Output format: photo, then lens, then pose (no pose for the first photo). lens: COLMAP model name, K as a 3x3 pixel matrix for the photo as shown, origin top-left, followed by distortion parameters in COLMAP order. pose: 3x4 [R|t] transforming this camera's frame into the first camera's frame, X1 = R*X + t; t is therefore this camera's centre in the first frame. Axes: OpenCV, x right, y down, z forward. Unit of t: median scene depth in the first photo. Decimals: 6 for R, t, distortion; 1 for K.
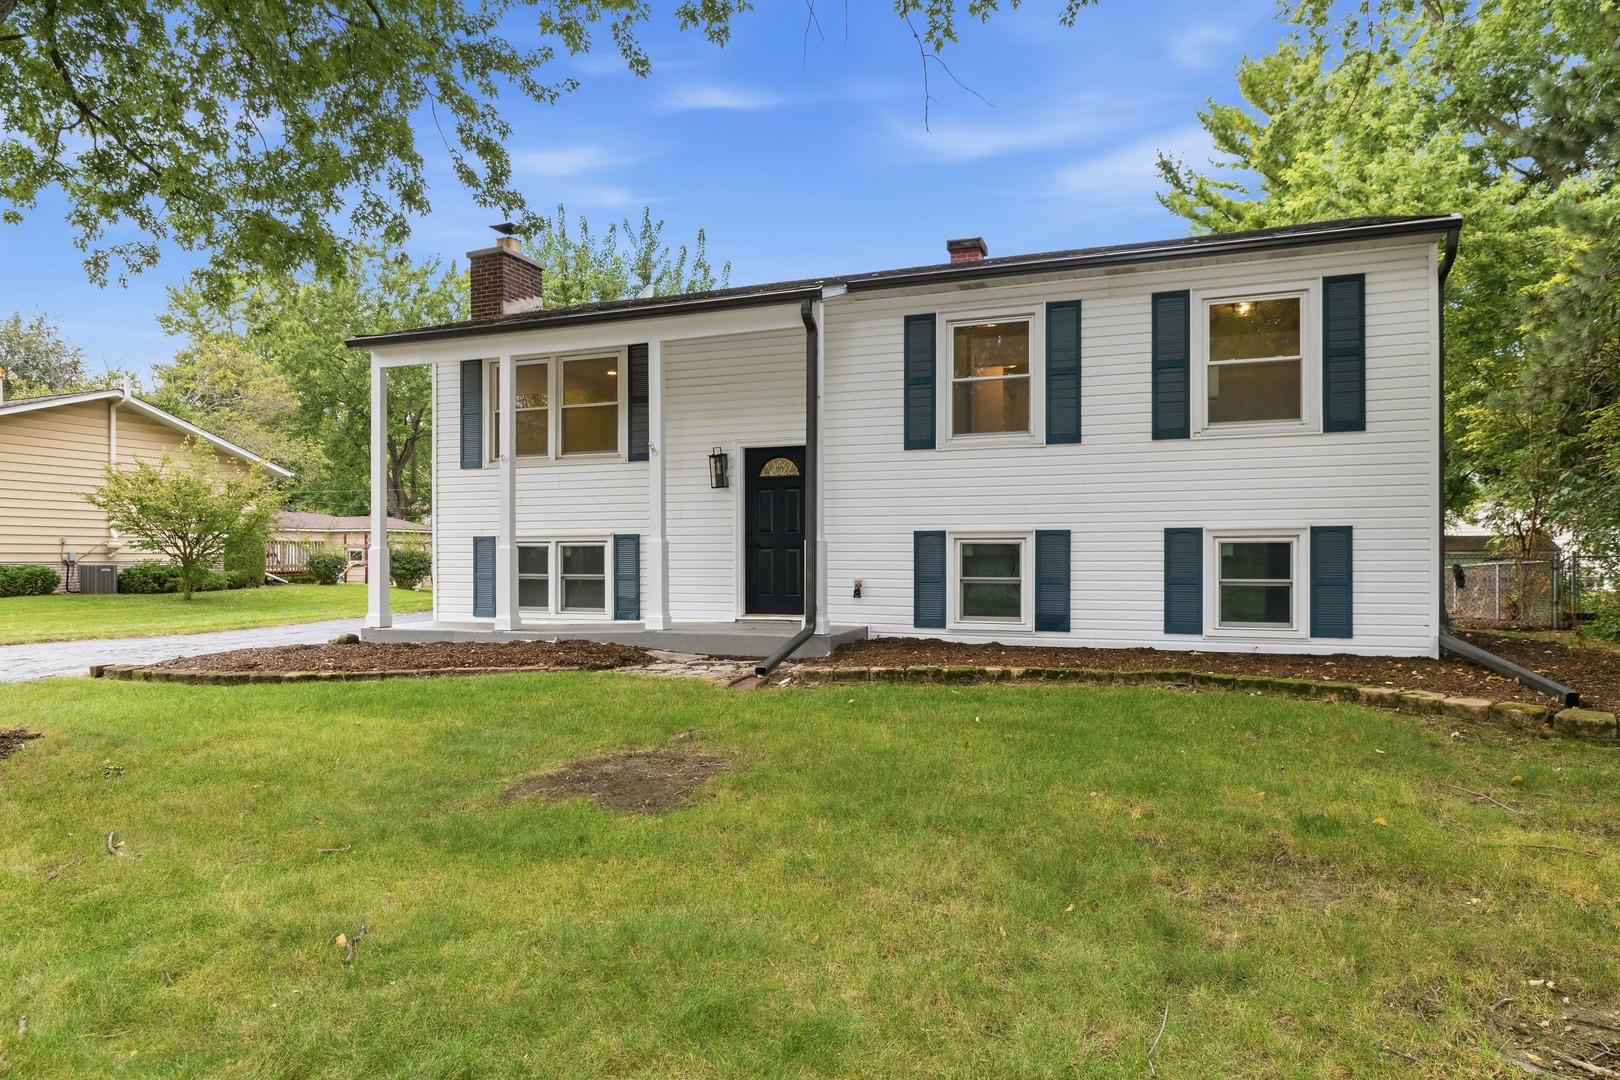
lens RADIAL K [[971.6, 0, 806.2], [0, 971.6, 535.8], [0, 0, 1]] dist [0.008432, 0.000663]
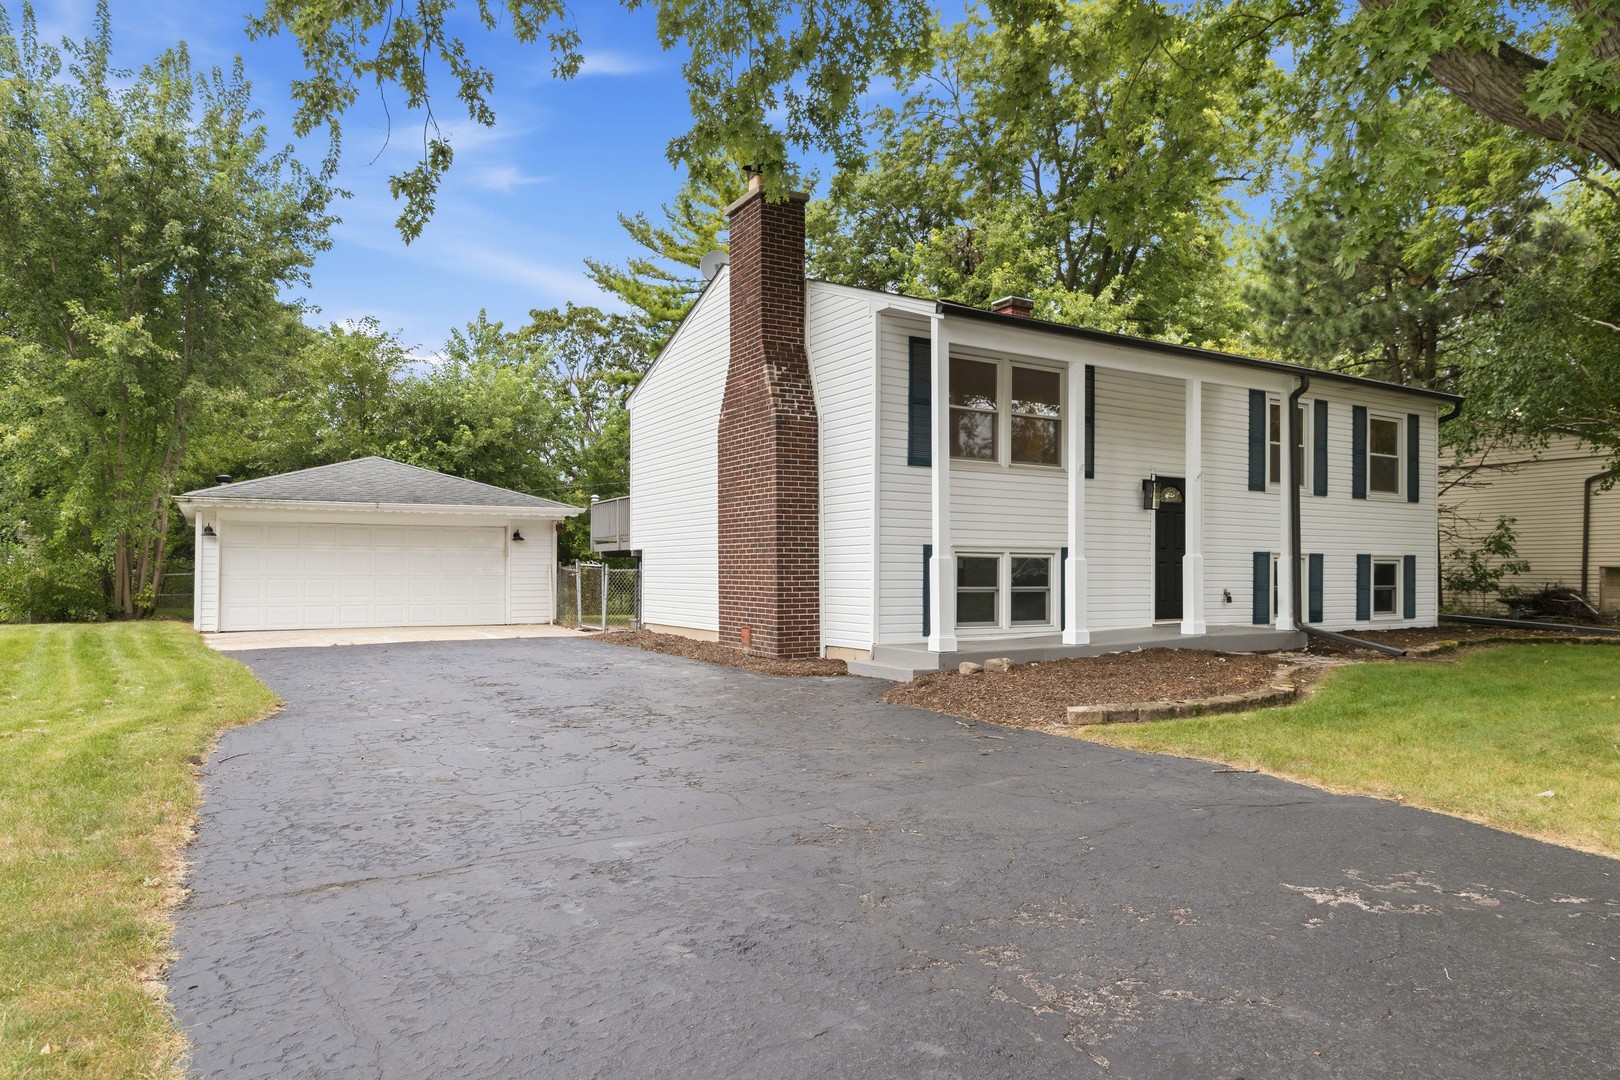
lens RADIAL K [[971.6, 0, 810.3], [0, 971.6, 549.0], [0, 0, 1]] dist [0.008432, 0.000663]
pose [[0.628914, 0.028193, 0.776964, -1.357141], [-0.014549, 0.999594, -0.024495, 0.034115], [-0.777339, 0.004101, 0.629069, 0.663023]]
